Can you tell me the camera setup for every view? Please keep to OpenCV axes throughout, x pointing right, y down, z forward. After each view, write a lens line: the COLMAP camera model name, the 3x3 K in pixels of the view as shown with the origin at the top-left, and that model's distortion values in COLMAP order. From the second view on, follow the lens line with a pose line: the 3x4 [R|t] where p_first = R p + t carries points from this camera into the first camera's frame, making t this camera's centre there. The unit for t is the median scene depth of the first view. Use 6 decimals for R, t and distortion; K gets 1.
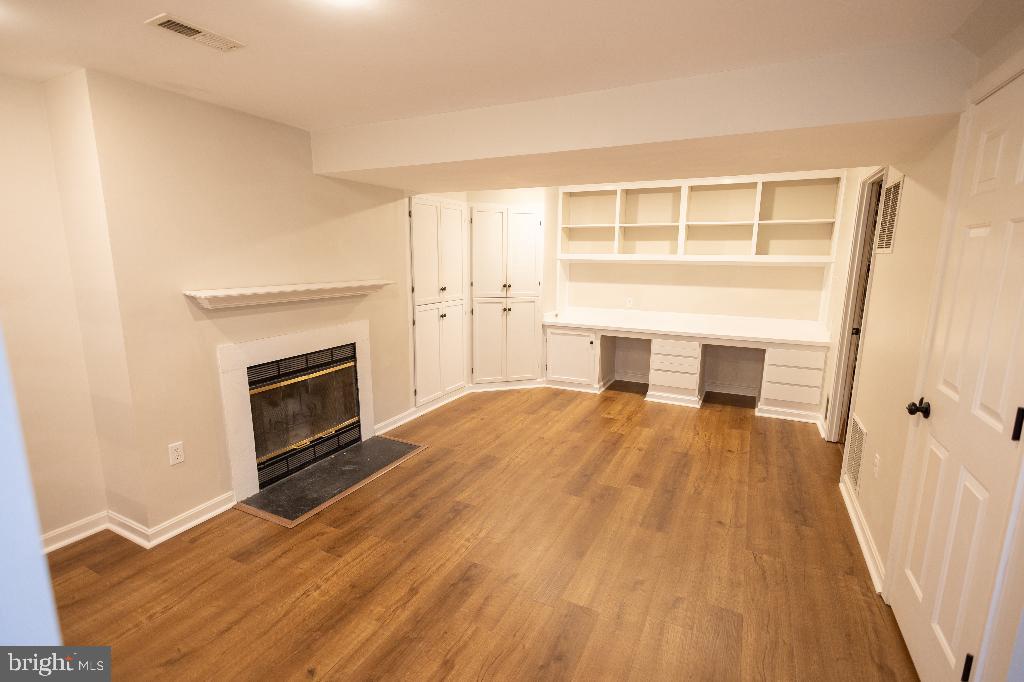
lens RADIAL K [[472.7, 0, 512.0], [0, 472.7, 341.0], [0, 0, 1]] dist [0.003176, -0.000499]
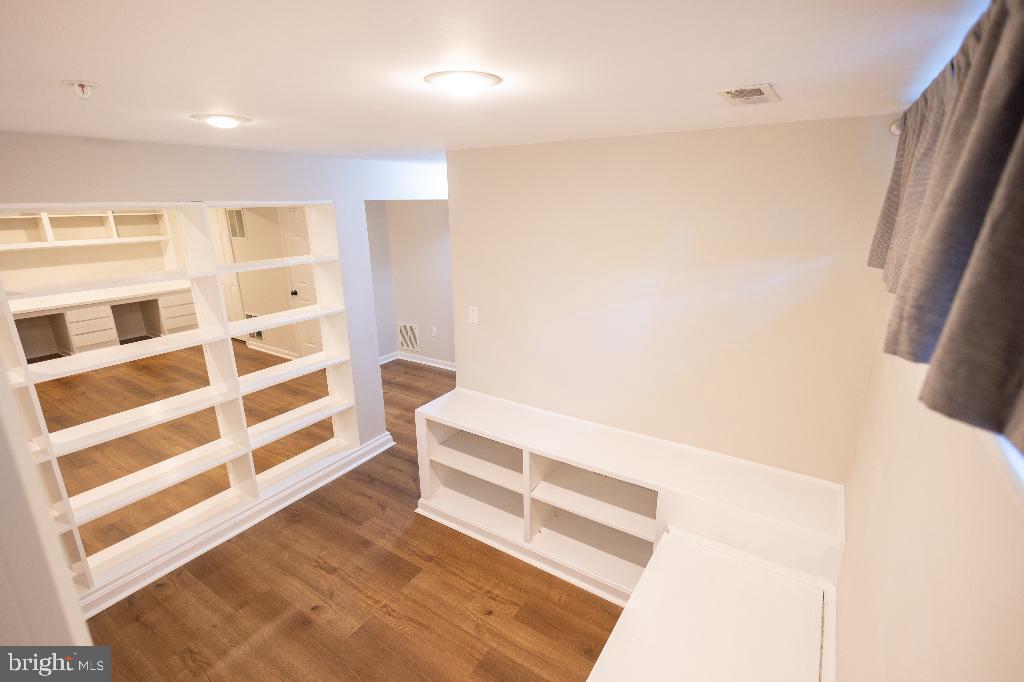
lens RADIAL K [[472.7, 0, 512.0], [0, 472.7, 341.0], [0, 0, 1]] dist [0.003176, -0.000499]
pose [[0.114021, -0.289826, 0.950263, -1.068311], [0.184987, 0.945967, 0.266320, -0.064074], [-0.976104, 0.145420, 0.161474, -0.456772]]
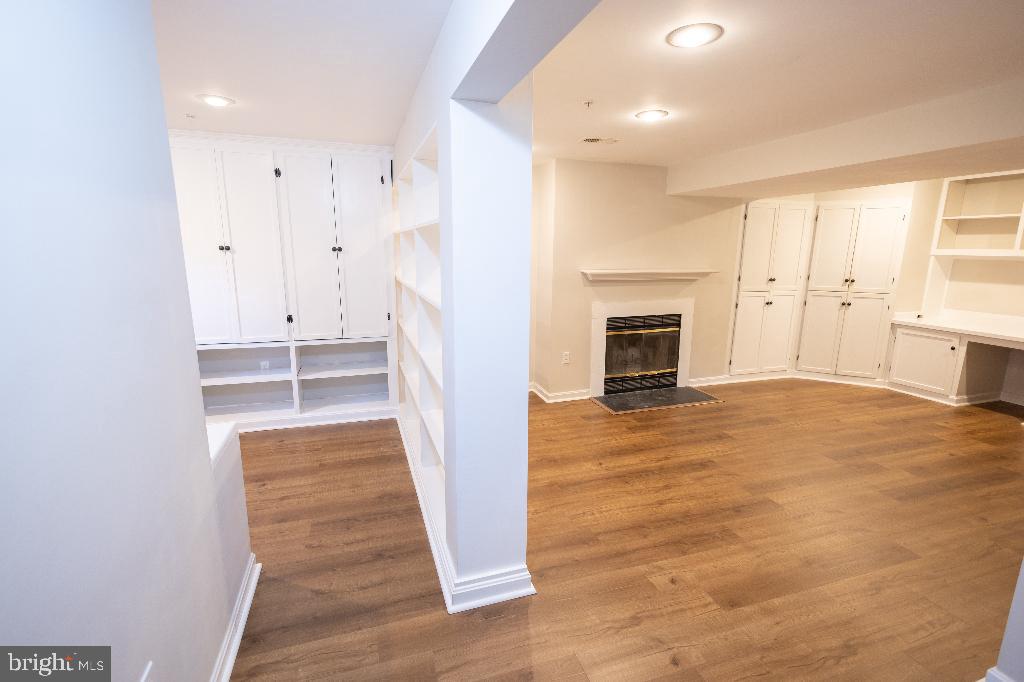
lens RADIAL K [[472.7, 0, 512.0], [0, 472.7, 341.0], [0, 0, 1]] dist [0.003176, -0.000499]
pose [[0.697035, 0.132957, -0.704603, 0.302979], [-0.130320, 0.989783, 0.057850, 0.065781], [0.705095, 0.051500, 0.707240, -0.315950]]
